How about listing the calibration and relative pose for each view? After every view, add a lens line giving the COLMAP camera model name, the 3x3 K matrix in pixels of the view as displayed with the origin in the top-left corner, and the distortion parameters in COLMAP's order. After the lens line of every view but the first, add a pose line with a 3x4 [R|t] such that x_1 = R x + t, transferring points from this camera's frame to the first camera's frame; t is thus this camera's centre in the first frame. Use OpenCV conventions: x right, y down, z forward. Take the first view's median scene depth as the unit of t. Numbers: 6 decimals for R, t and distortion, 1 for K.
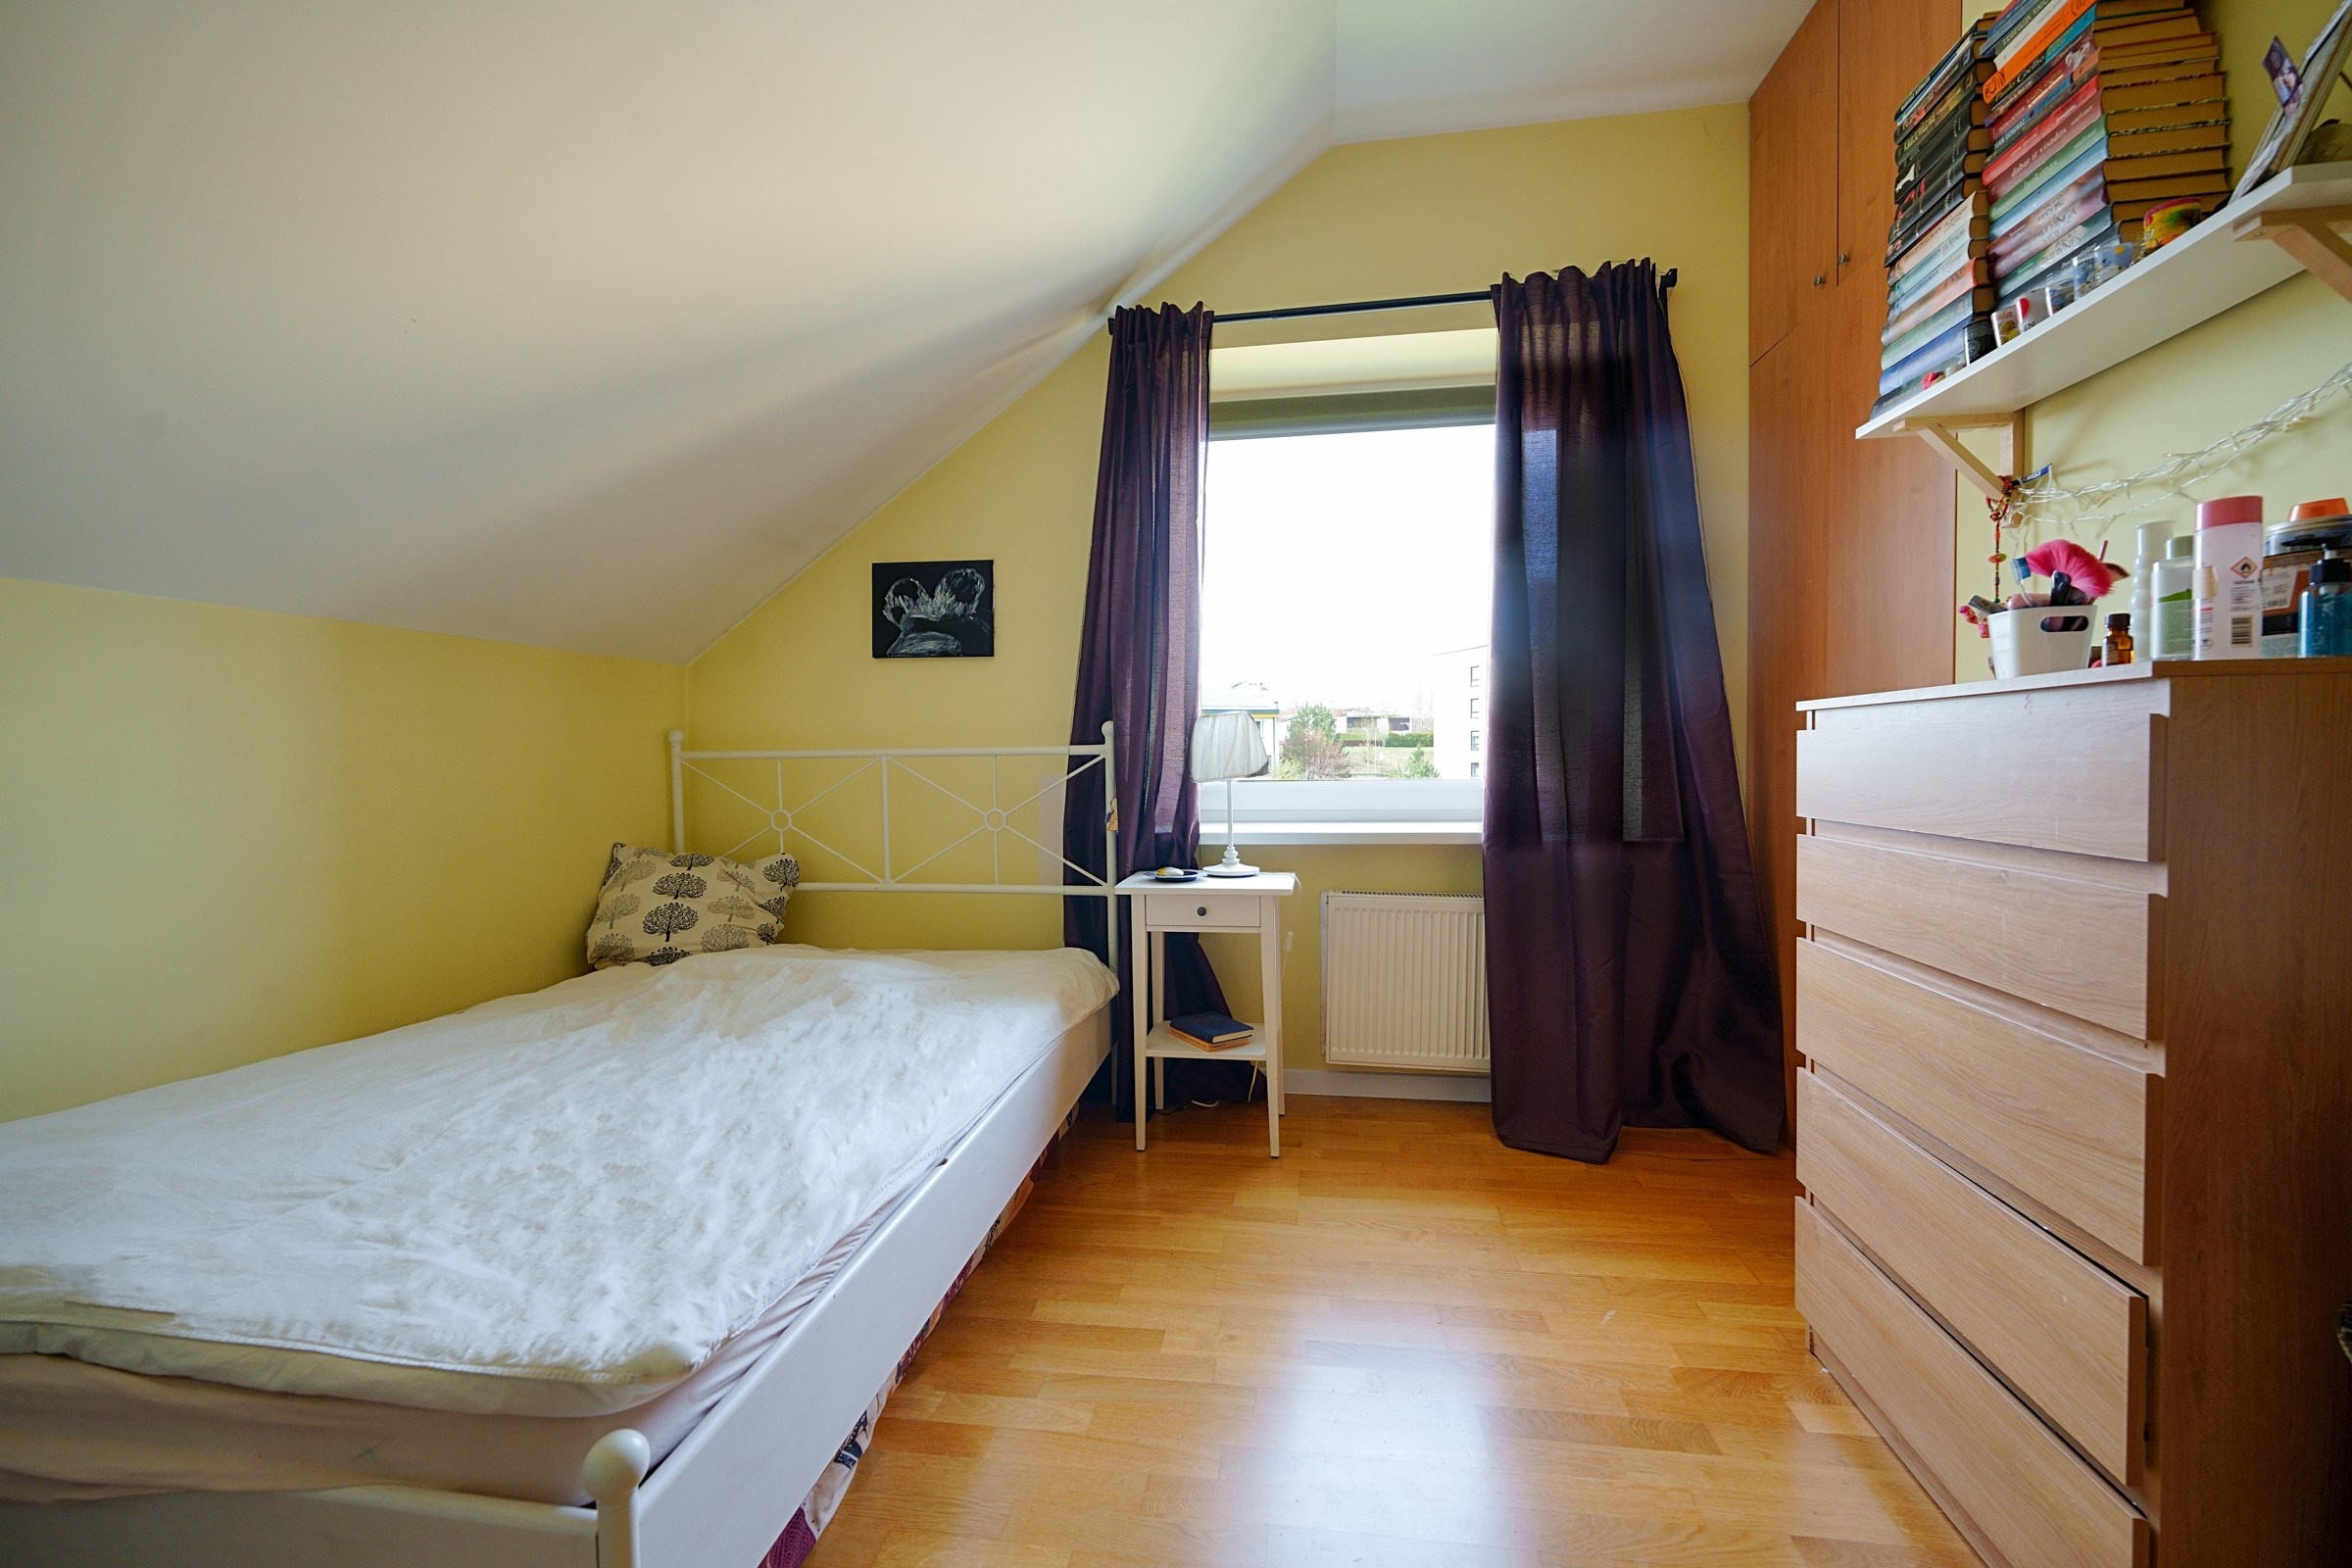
lens RADIAL K [[954.9, 0, 1176.0], [0, 954.9, 784.0], [0, 0, 1]] dist [0.000190, -0.000058]
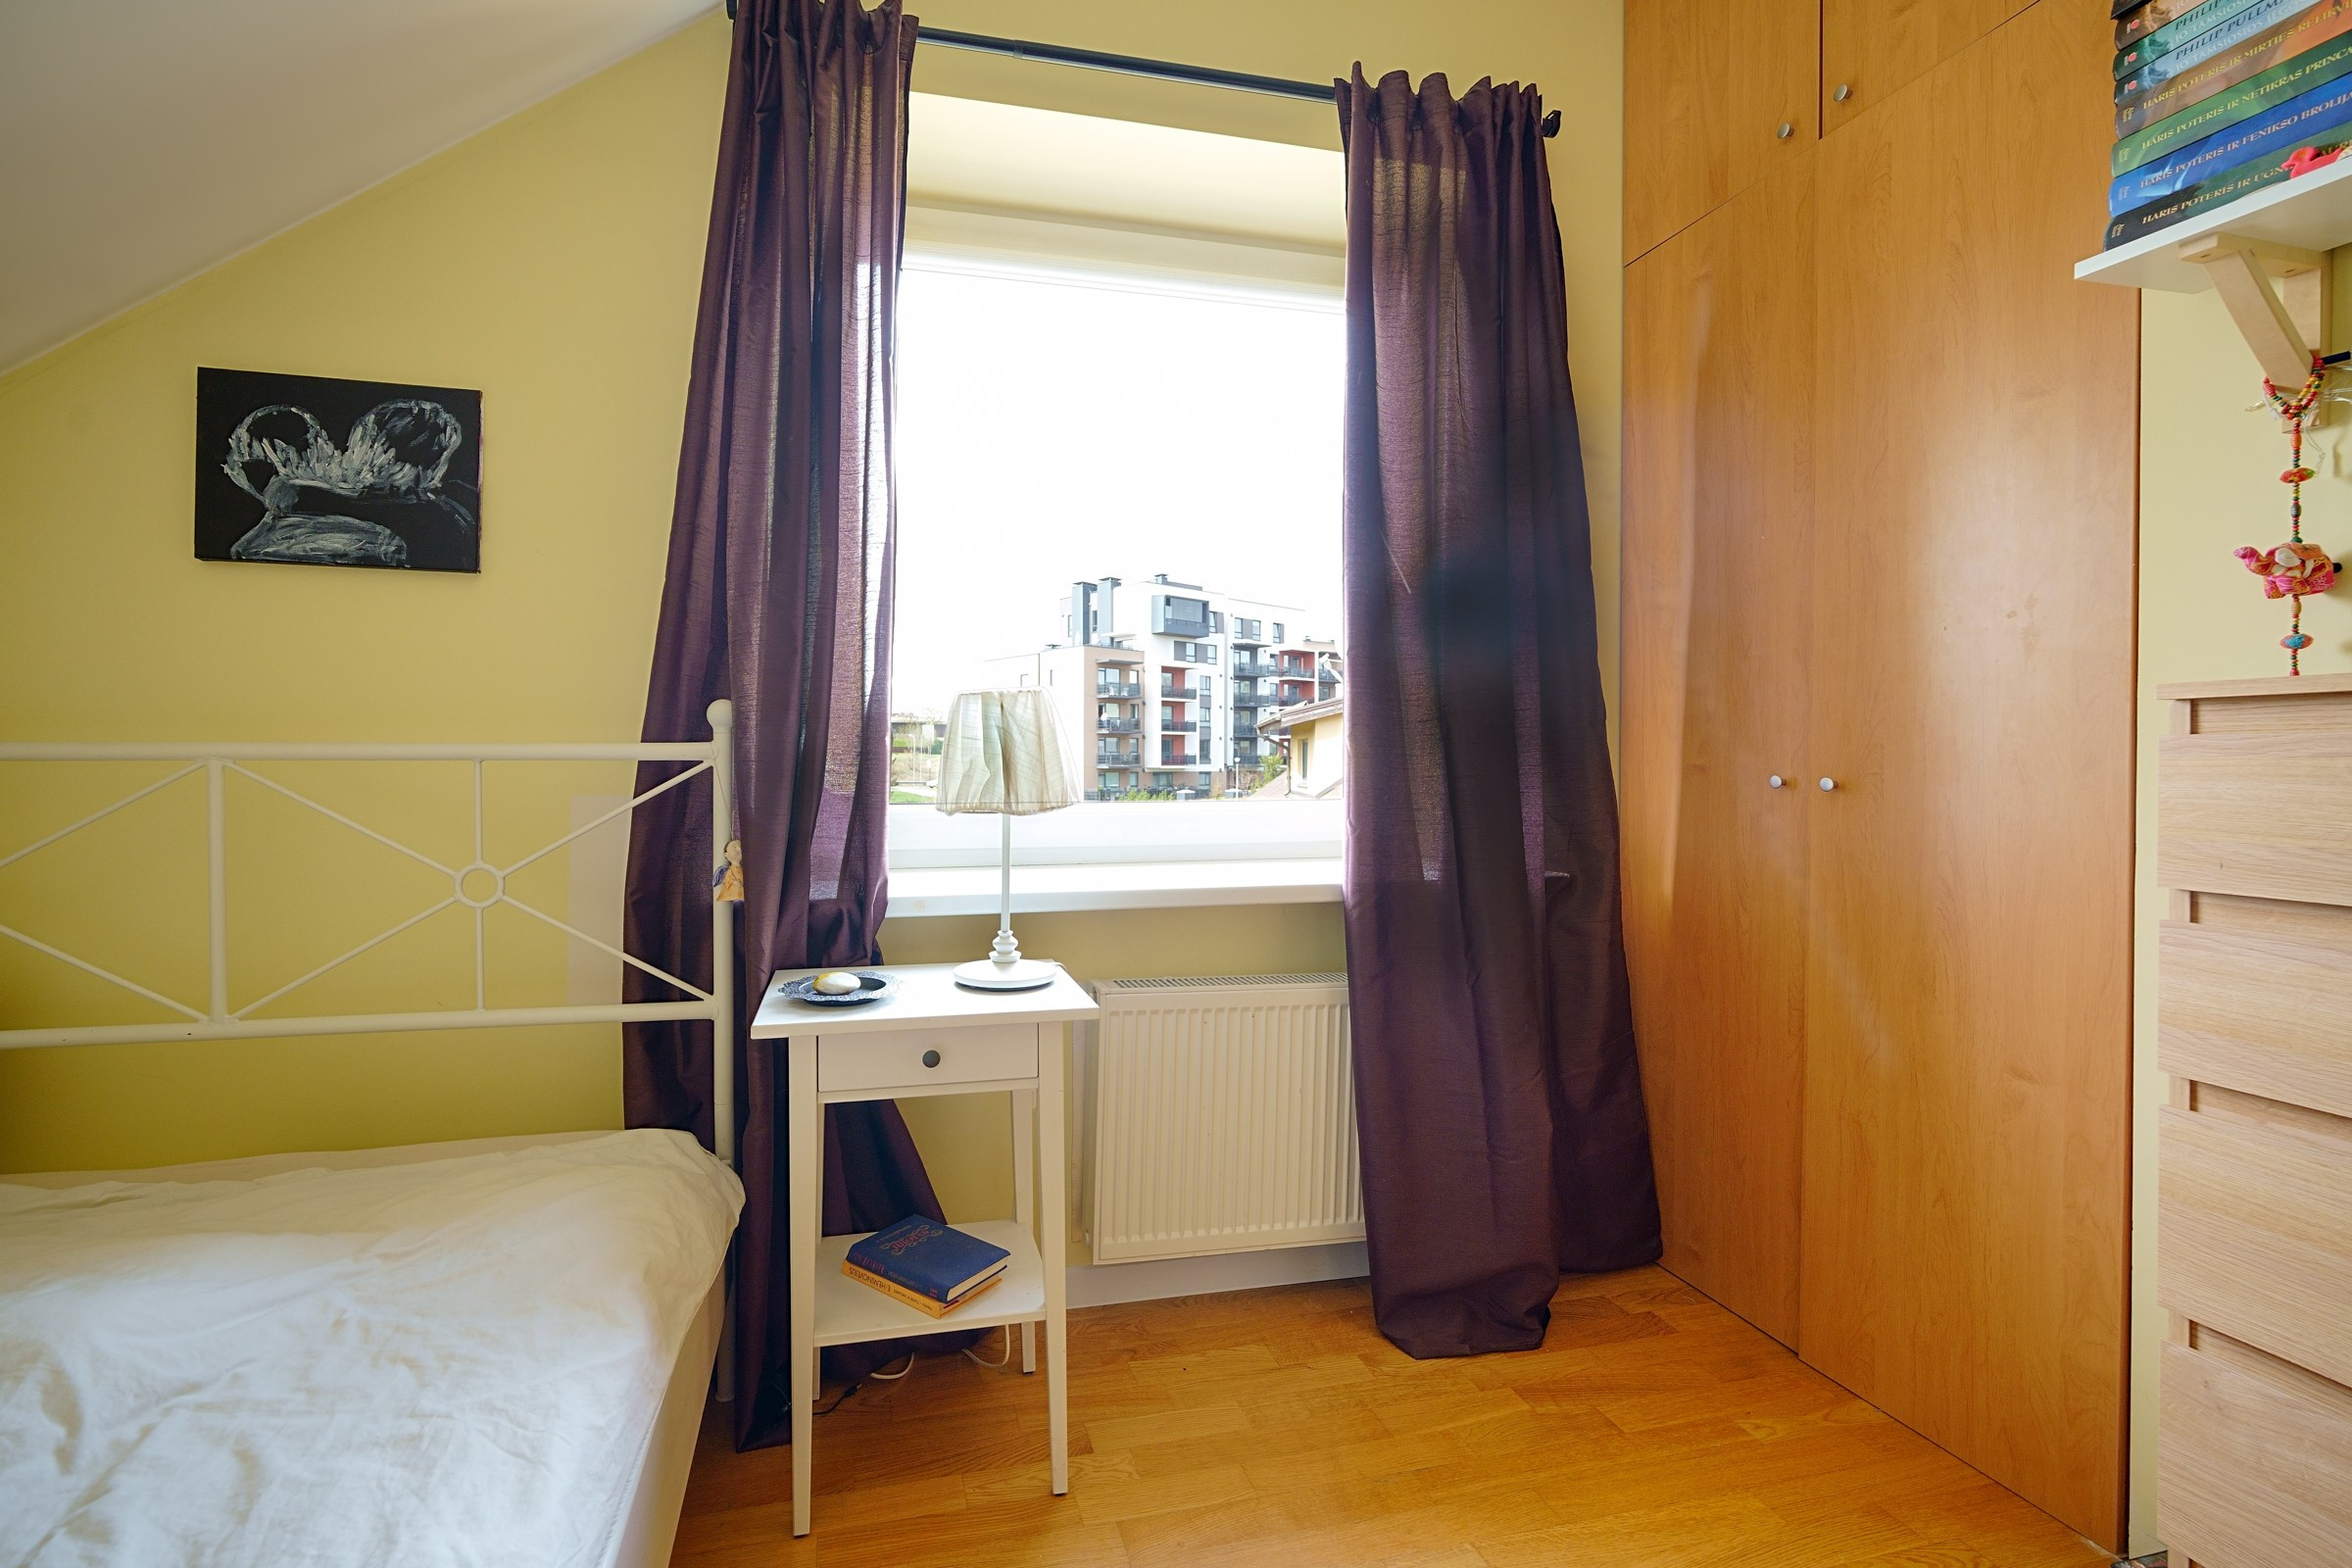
lens RADIAL K [[972.7, 0, 1073.5], [0, 972.7, 765.5], [0, 0, 1]] dist [-0.004498, -0.000250]
pose [[0.929453, 0.009403, 0.368821, -0.087769], [0.000378, 0.999650, -0.026437, -0.013232], [-0.368941, 0.024711, 0.929124, 0.407703]]
